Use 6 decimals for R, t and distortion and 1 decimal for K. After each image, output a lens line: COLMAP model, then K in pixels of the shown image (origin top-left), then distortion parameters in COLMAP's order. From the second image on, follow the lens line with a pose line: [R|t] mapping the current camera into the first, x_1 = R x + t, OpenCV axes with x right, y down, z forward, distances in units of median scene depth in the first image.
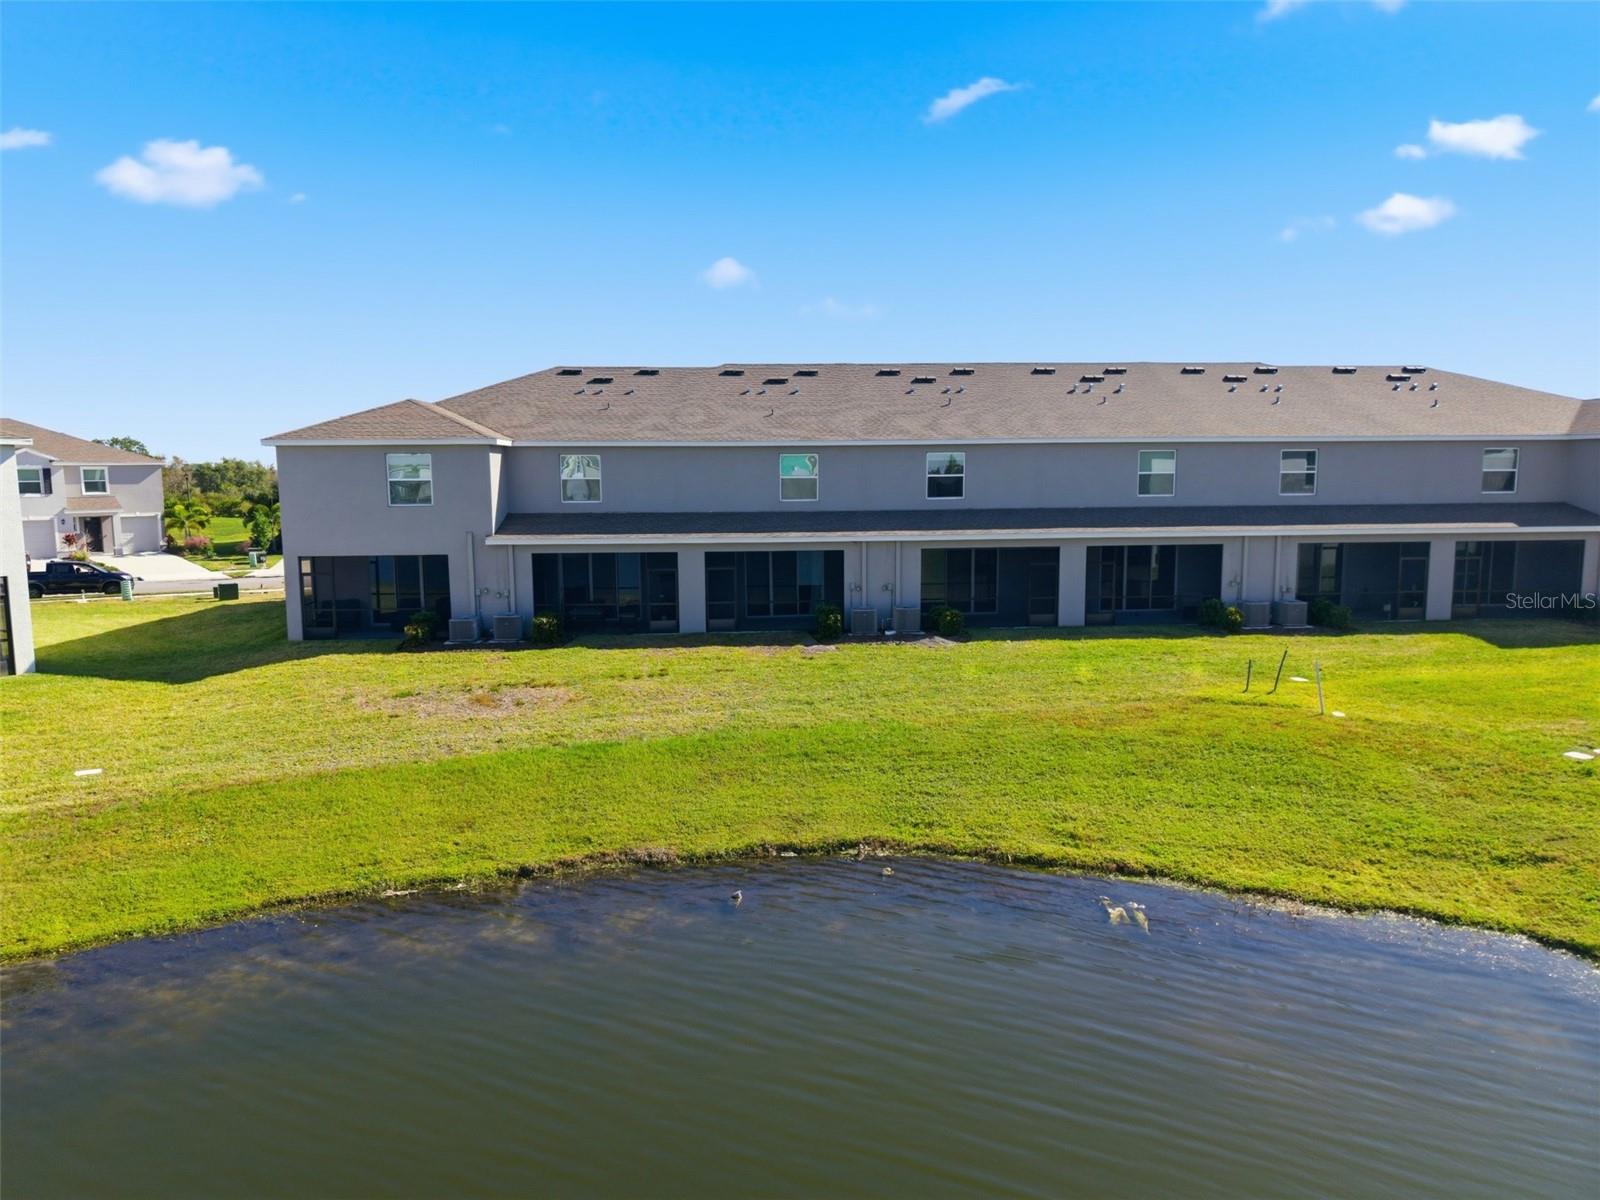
lens RADIAL K [[1067.2, 0, 799.3], [0, 1067.2, 596.9], [0, 0, 1]] dist [0.037679, -0.044013]
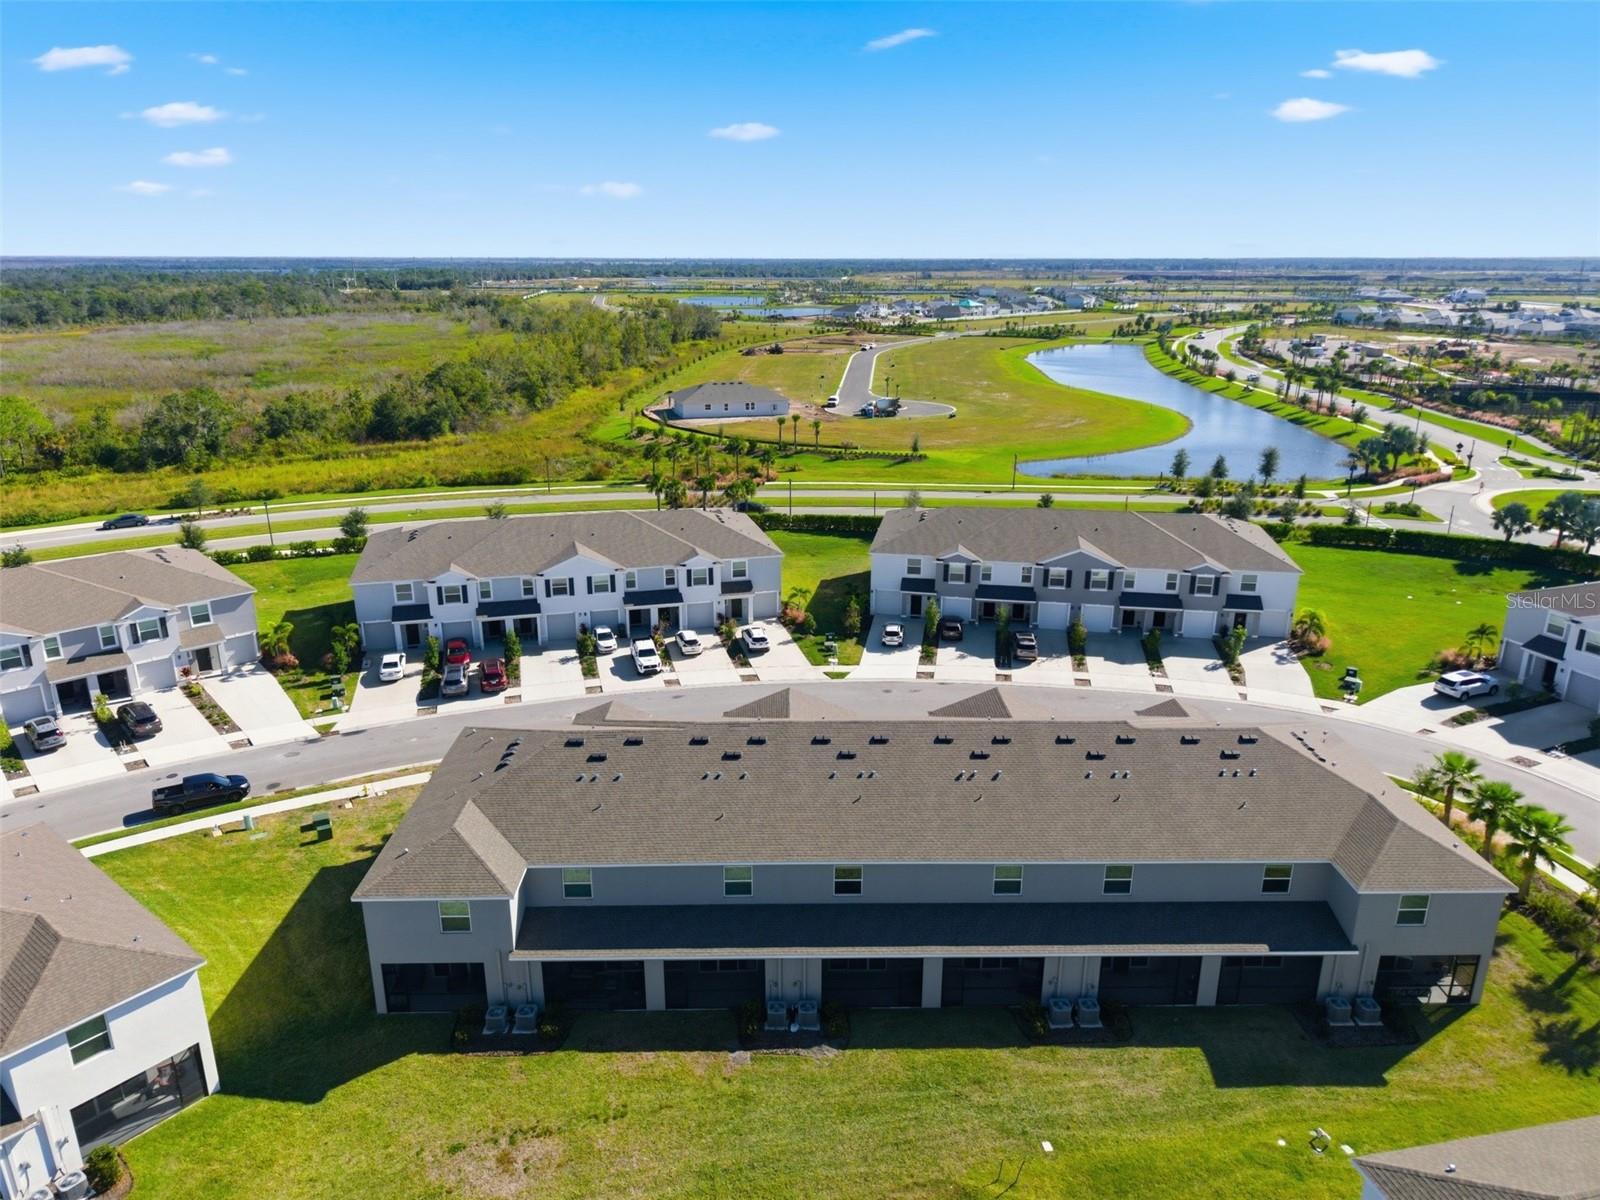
lens RADIAL K [[1067.2, 0, 798.5], [0, 1067.2, 605.7], [0, 0, 1]] dist [0.037679, -0.044013]
pose [[0.998268, 0.025092, -0.053208, 0.148089], [-0.013985, 0.979768, 0.199646, -0.773199], [0.057141, -0.198556, 0.978422, -0.266086]]
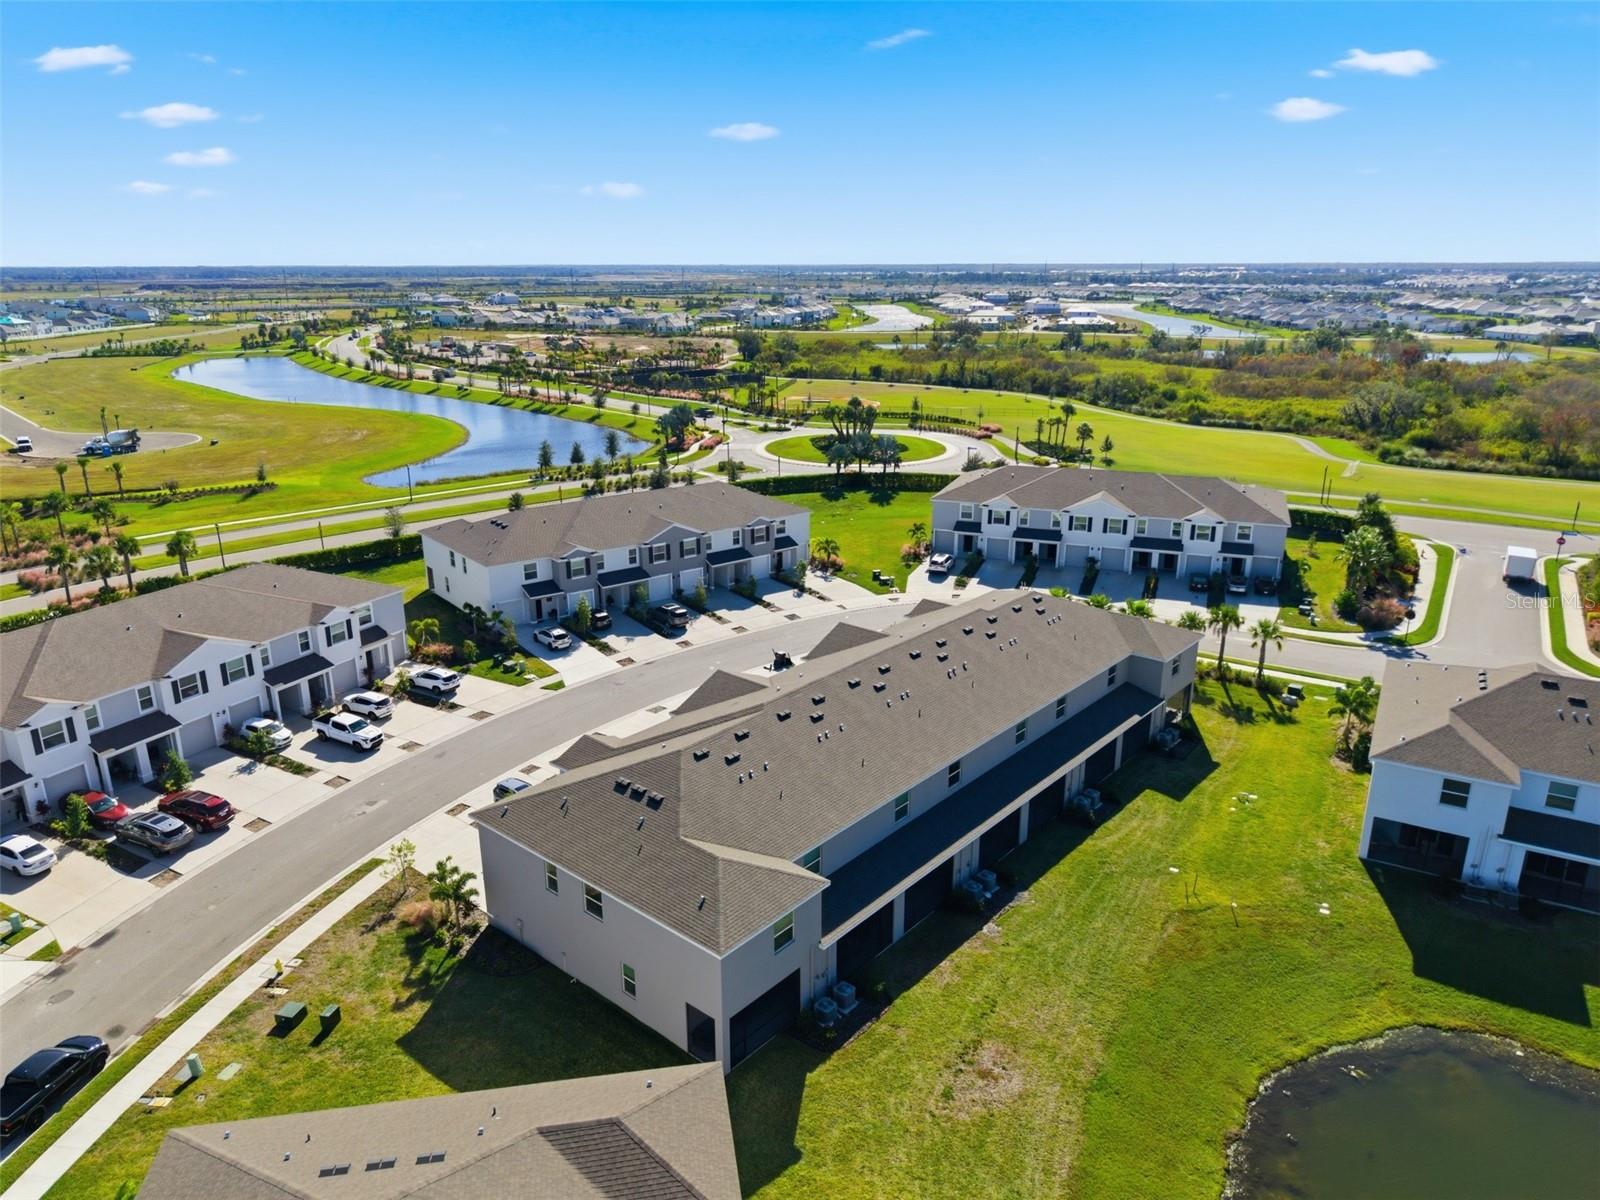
lens RADIAL K [[1067.2, 0, 804.1], [0, 1067.2, 603.7], [0, 0, 1]] dist [0.037679, -0.044013]
pose [[0.707064, -0.209258, 0.675479, -1.153319], [0.078640, 0.972557, 0.218972, -0.793819], [-0.702763, -0.101708, 0.704116, 0.049873]]
